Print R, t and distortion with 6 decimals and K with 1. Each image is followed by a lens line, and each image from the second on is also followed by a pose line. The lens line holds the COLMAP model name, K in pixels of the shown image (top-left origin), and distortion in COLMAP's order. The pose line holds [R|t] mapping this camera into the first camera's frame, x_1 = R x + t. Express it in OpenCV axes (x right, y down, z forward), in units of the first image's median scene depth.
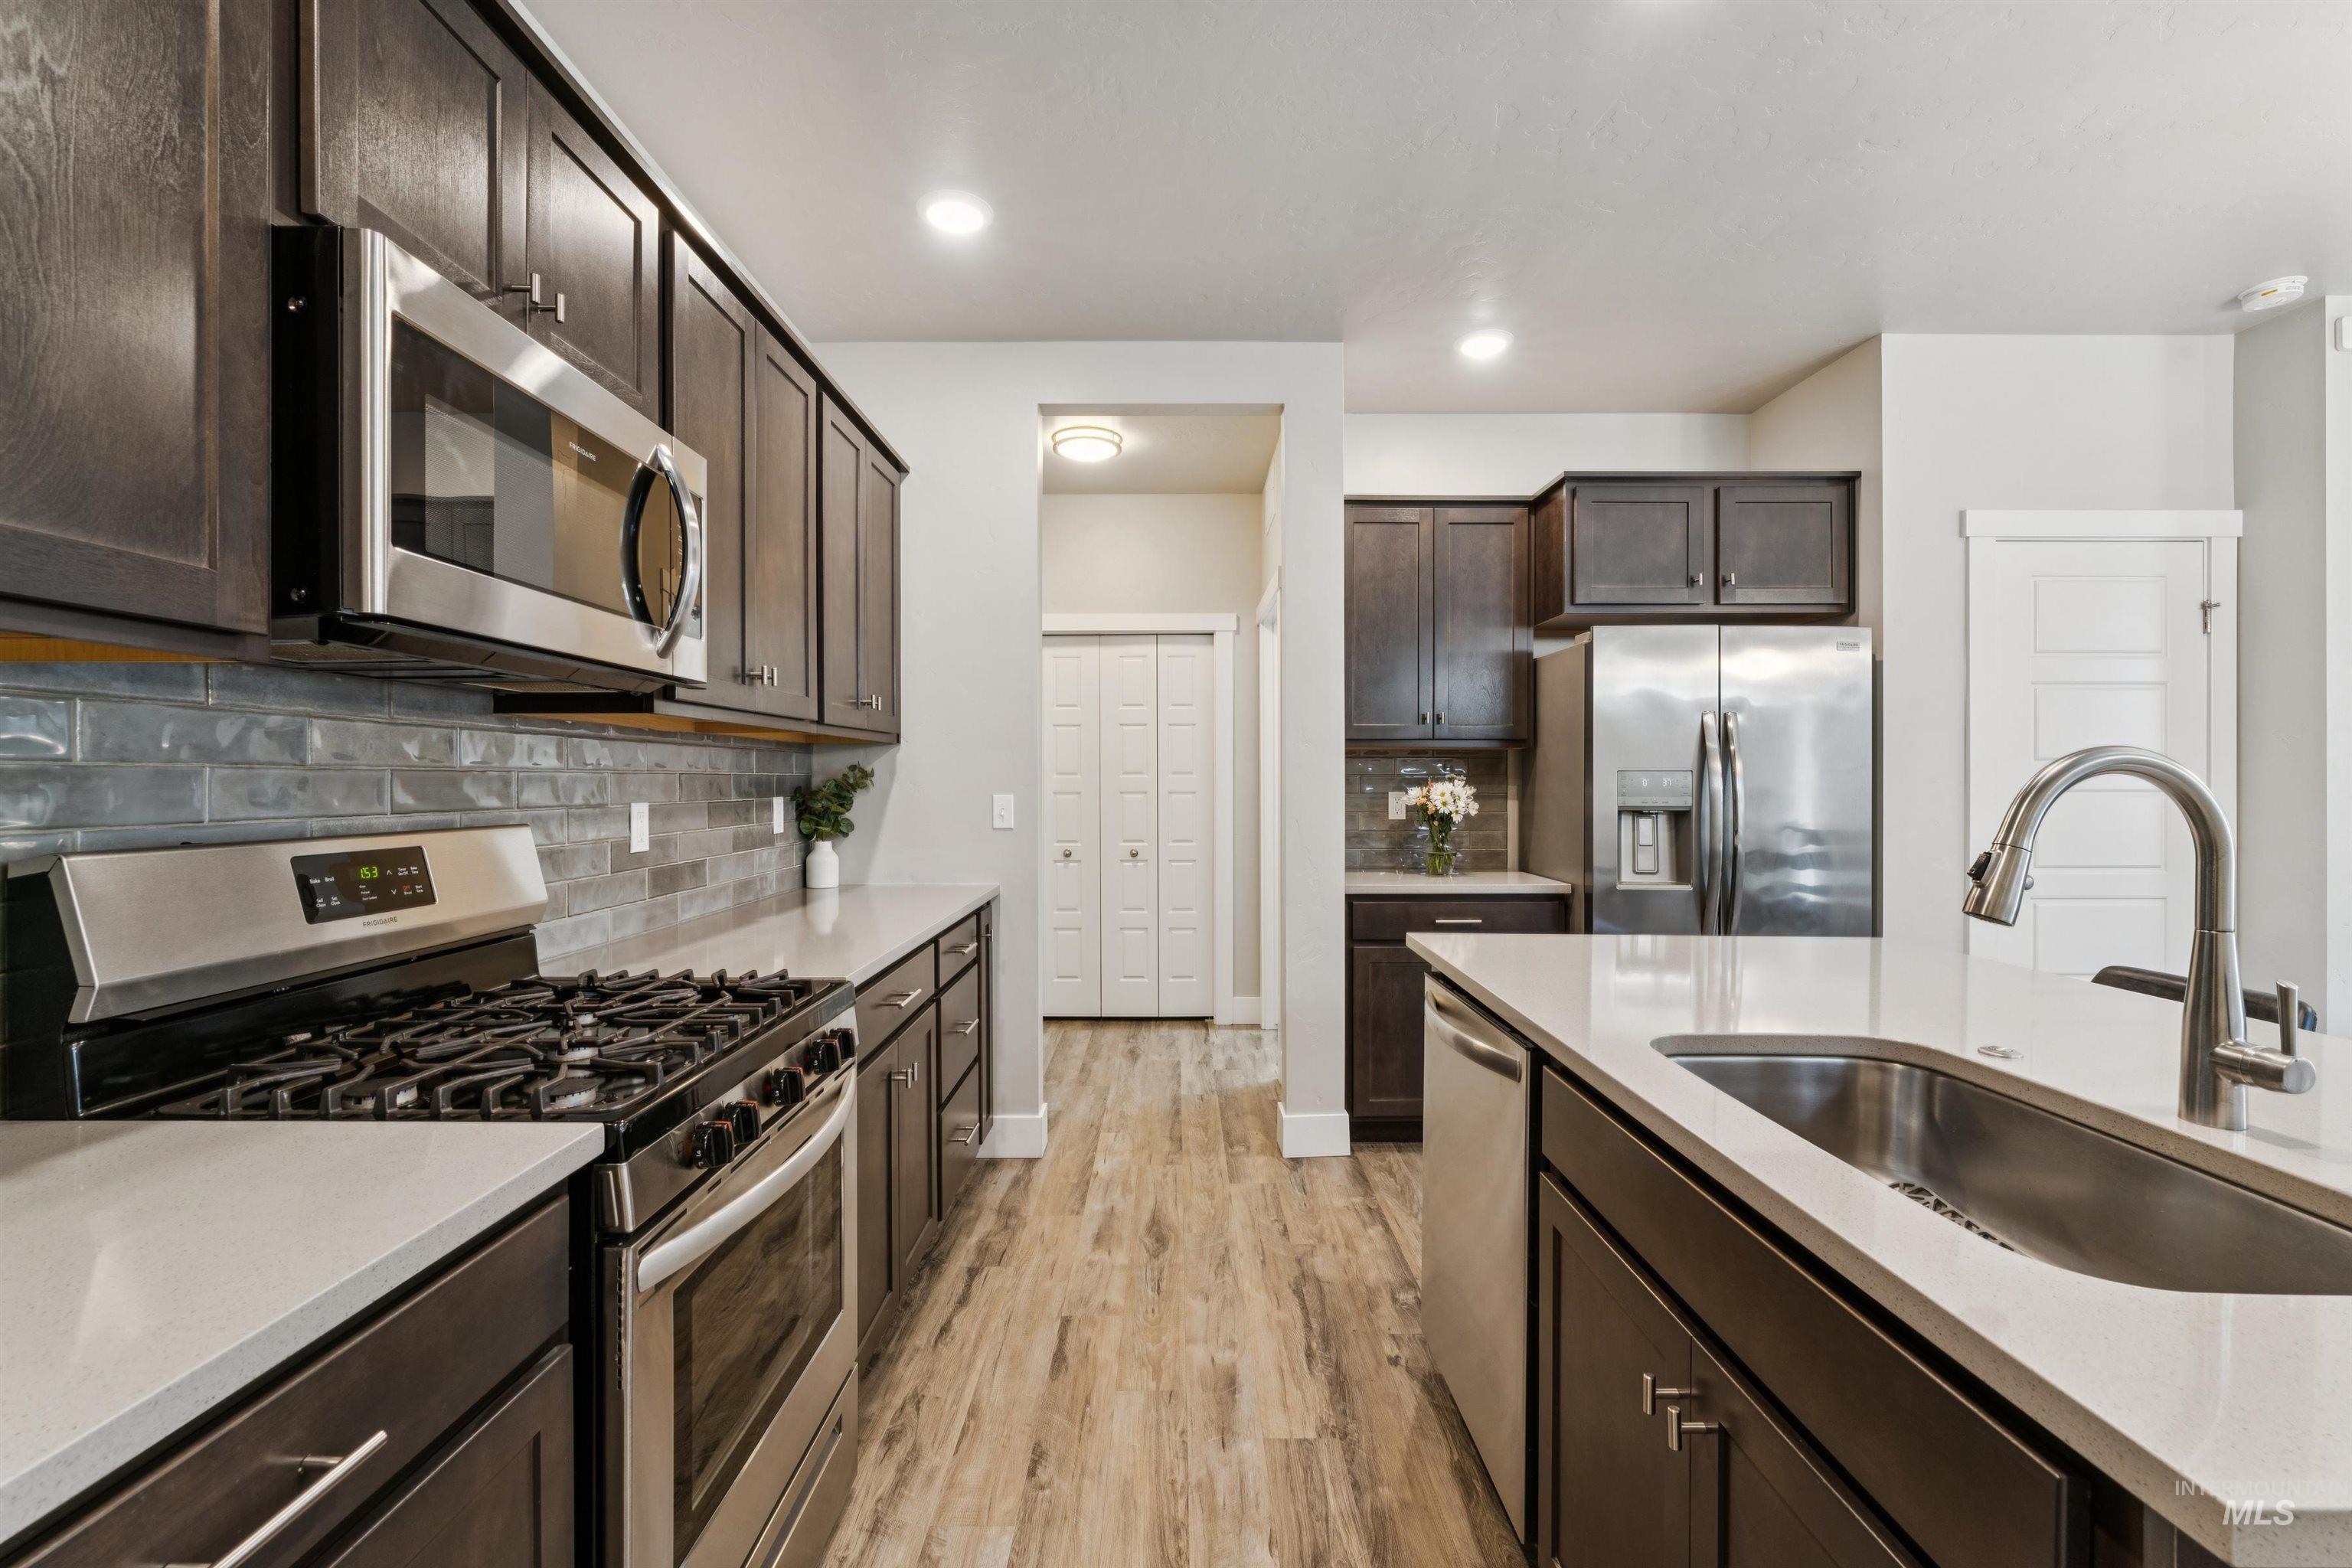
lens RADIAL K [[992.8, 0, 1178.7], [0, 992.8, 782.1], [0, 0, 1]] dist [-0.003656, -0.000613]
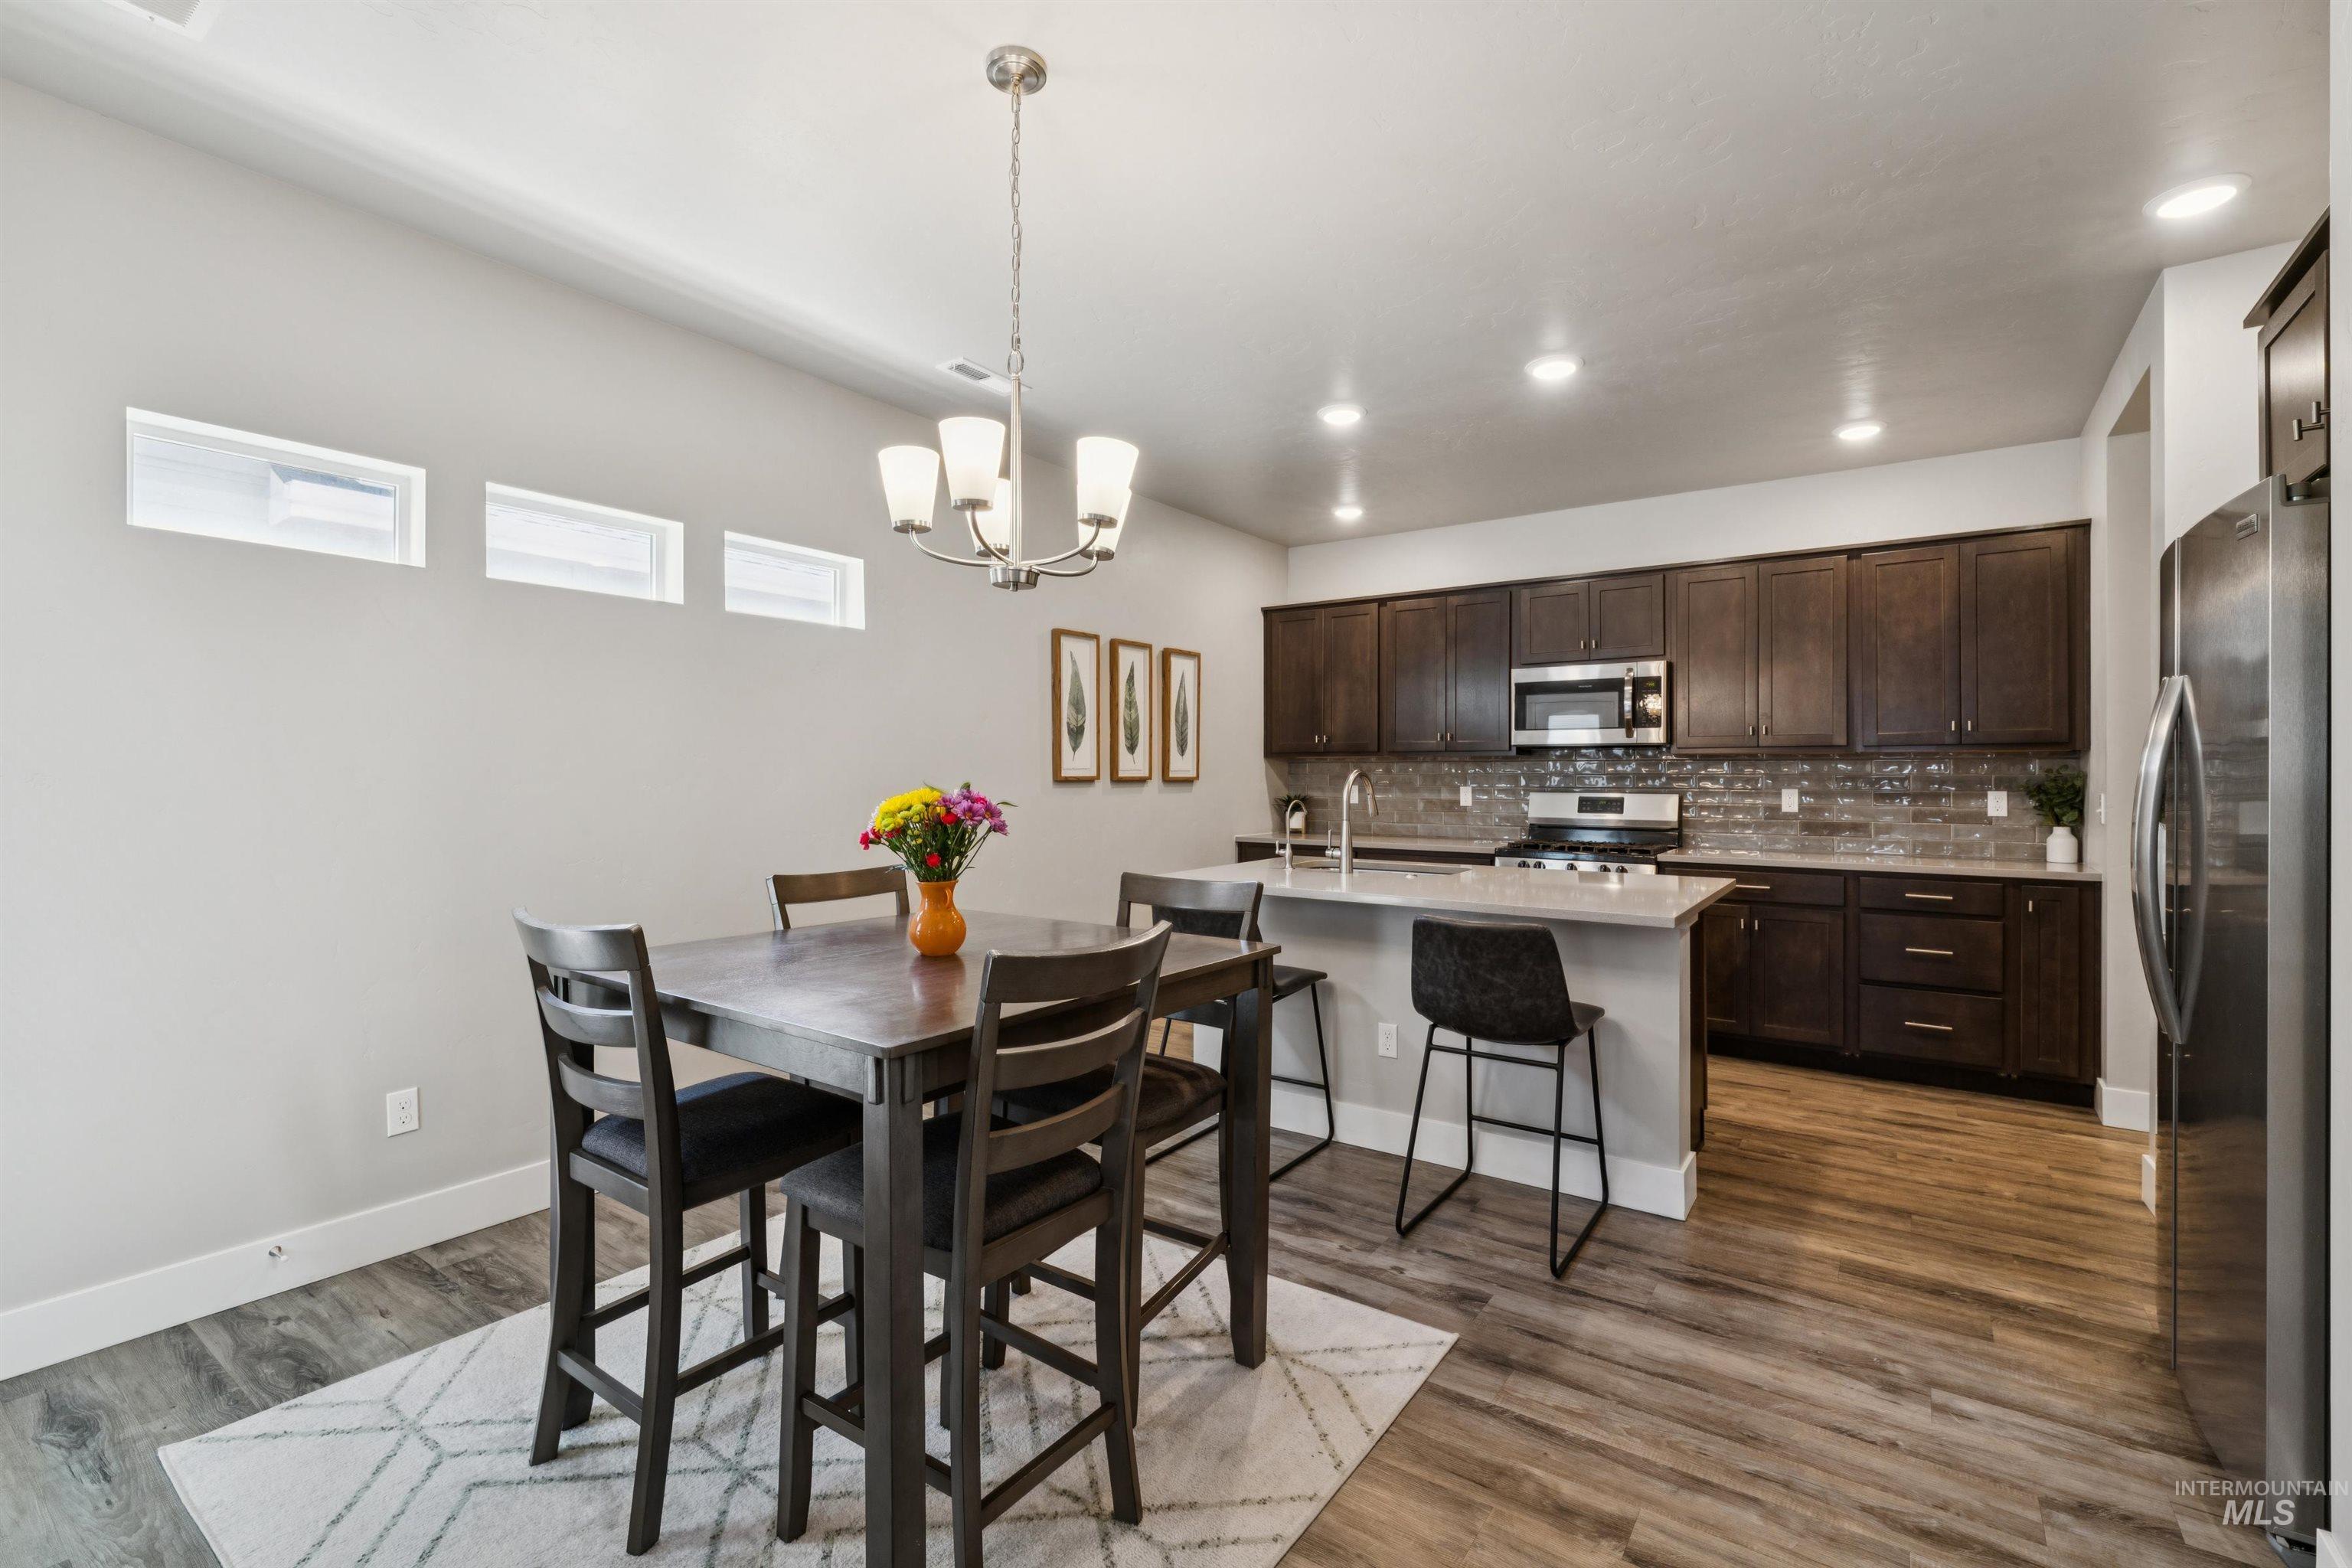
lens RADIAL K [[1032.5, 0, 1179.6], [0, 1032.5, 774.3], [0, 0, 1]] dist [-0.002049, -0.000352]
pose [[-0.581022, 0.000155, -0.813887, 1.517253], [-0.003161, 0.999992, 0.002447, -0.009247], [0.813881, 0.003994, -0.581017, 0.911660]]
